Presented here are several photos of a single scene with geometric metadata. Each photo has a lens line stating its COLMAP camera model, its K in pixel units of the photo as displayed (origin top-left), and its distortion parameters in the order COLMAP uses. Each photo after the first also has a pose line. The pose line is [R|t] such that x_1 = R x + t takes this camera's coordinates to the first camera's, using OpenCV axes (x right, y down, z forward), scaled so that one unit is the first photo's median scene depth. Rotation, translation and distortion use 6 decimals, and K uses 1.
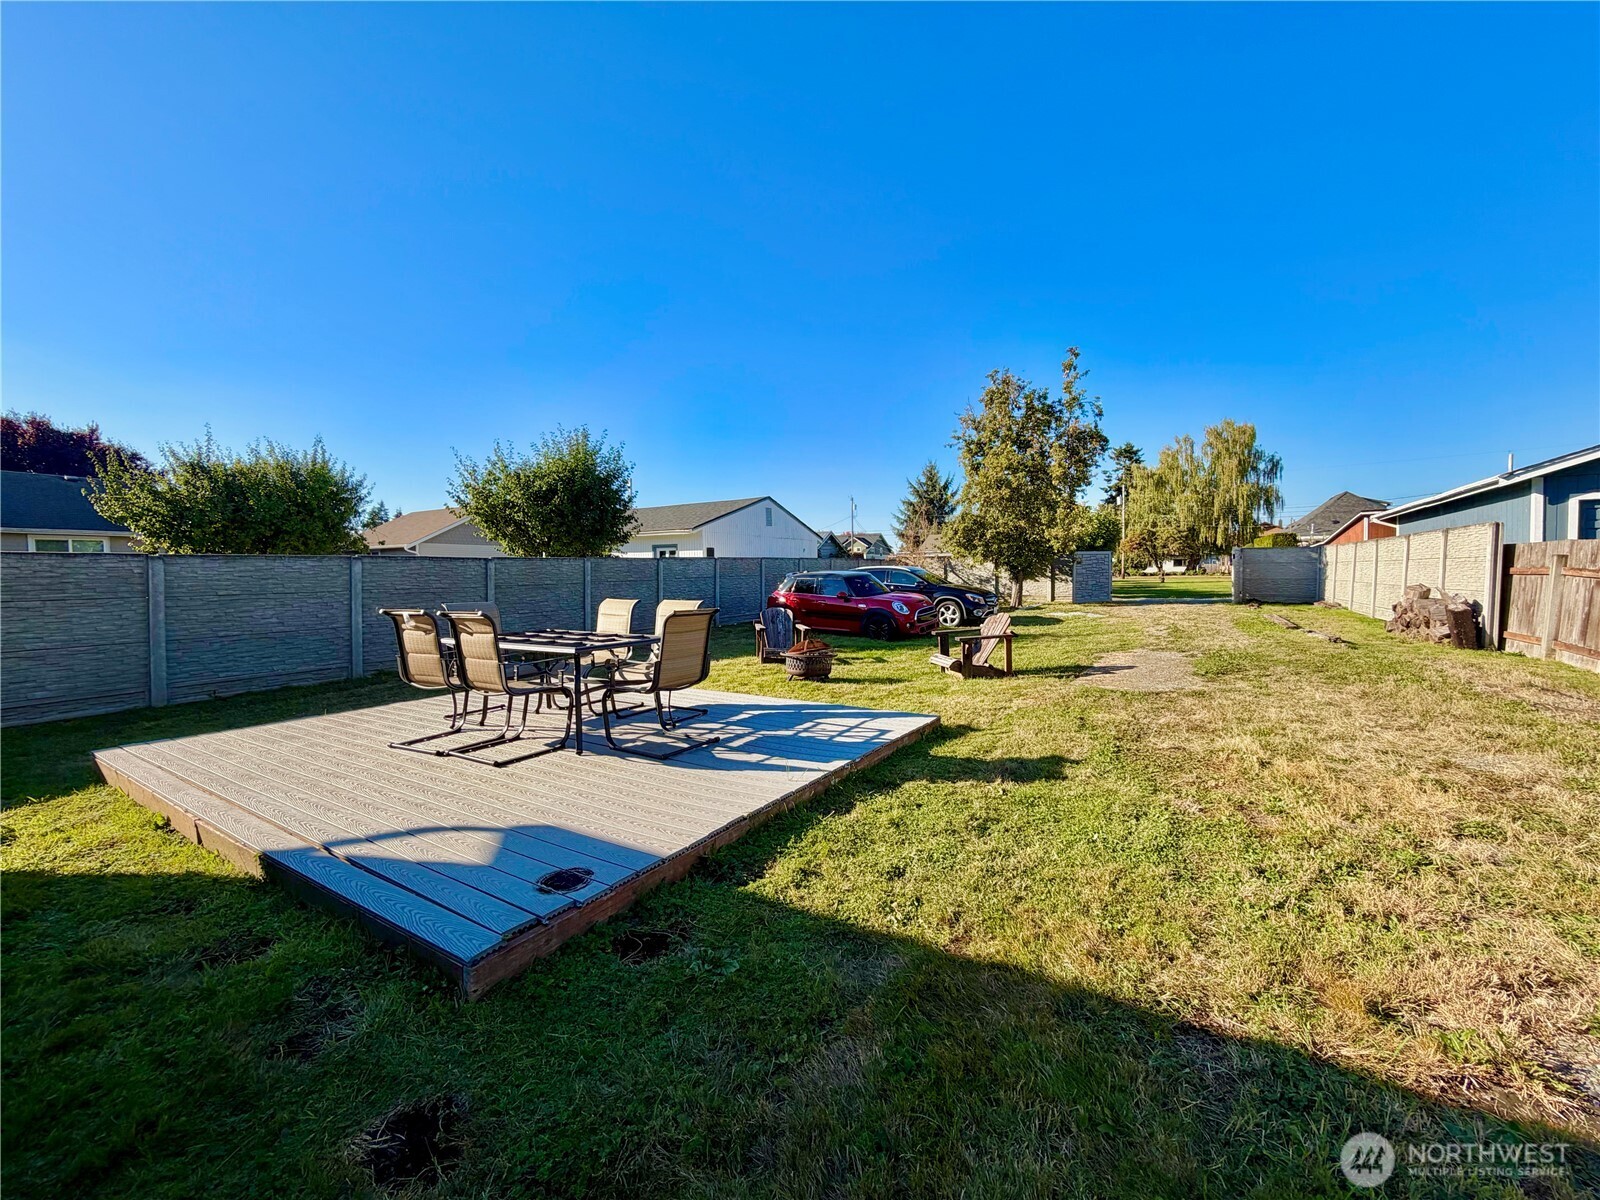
lens RADIAL K [[644.5, 0, 803.3], [0, 644.5, 601.3], [0, 0, 1]] dist [-0.001722, -0.000025]
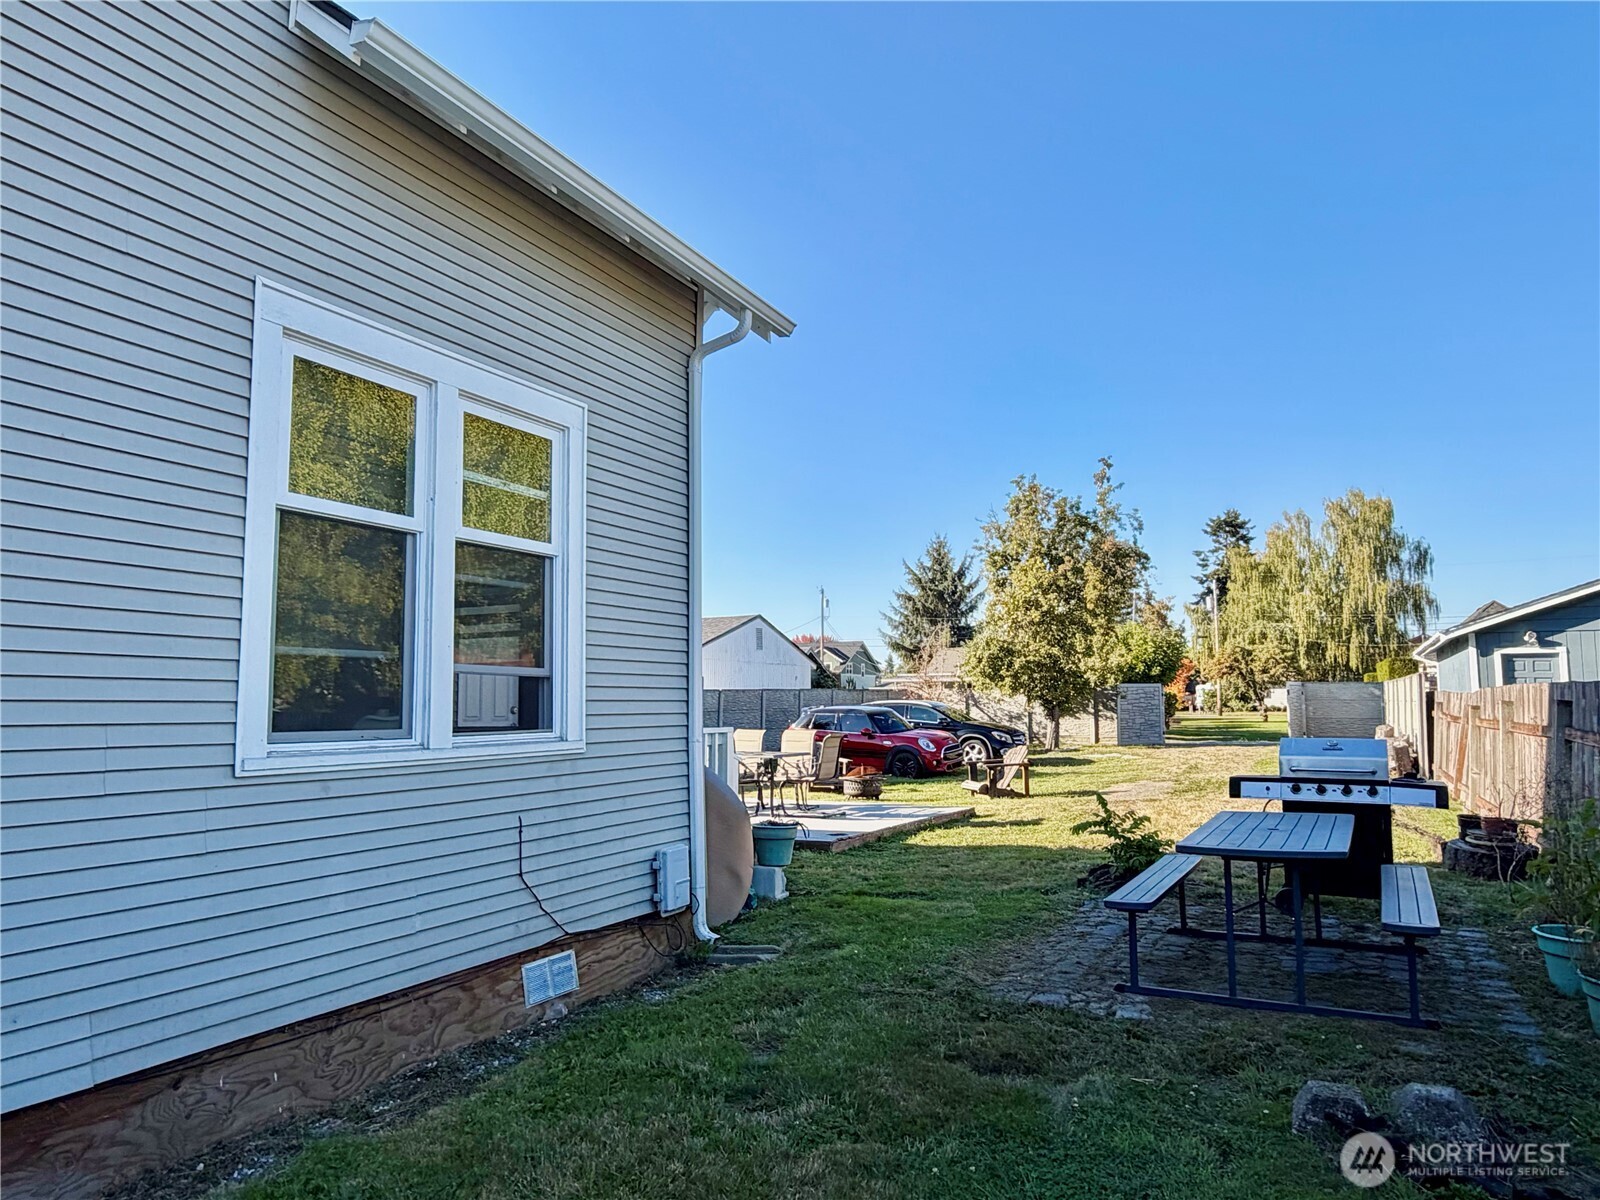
lens RADIAL K [[1063.1, 0, 798.6], [0, 1063.1, 606.4], [0, 0, 1]] dist [0.000231, -0.001348]
pose [[0.997808, 0.014583, 0.064541, -0.093016], [-0.005892, 0.991119, -0.132846, 0.010449], [-0.065906, 0.132174, 0.989033, -0.380255]]
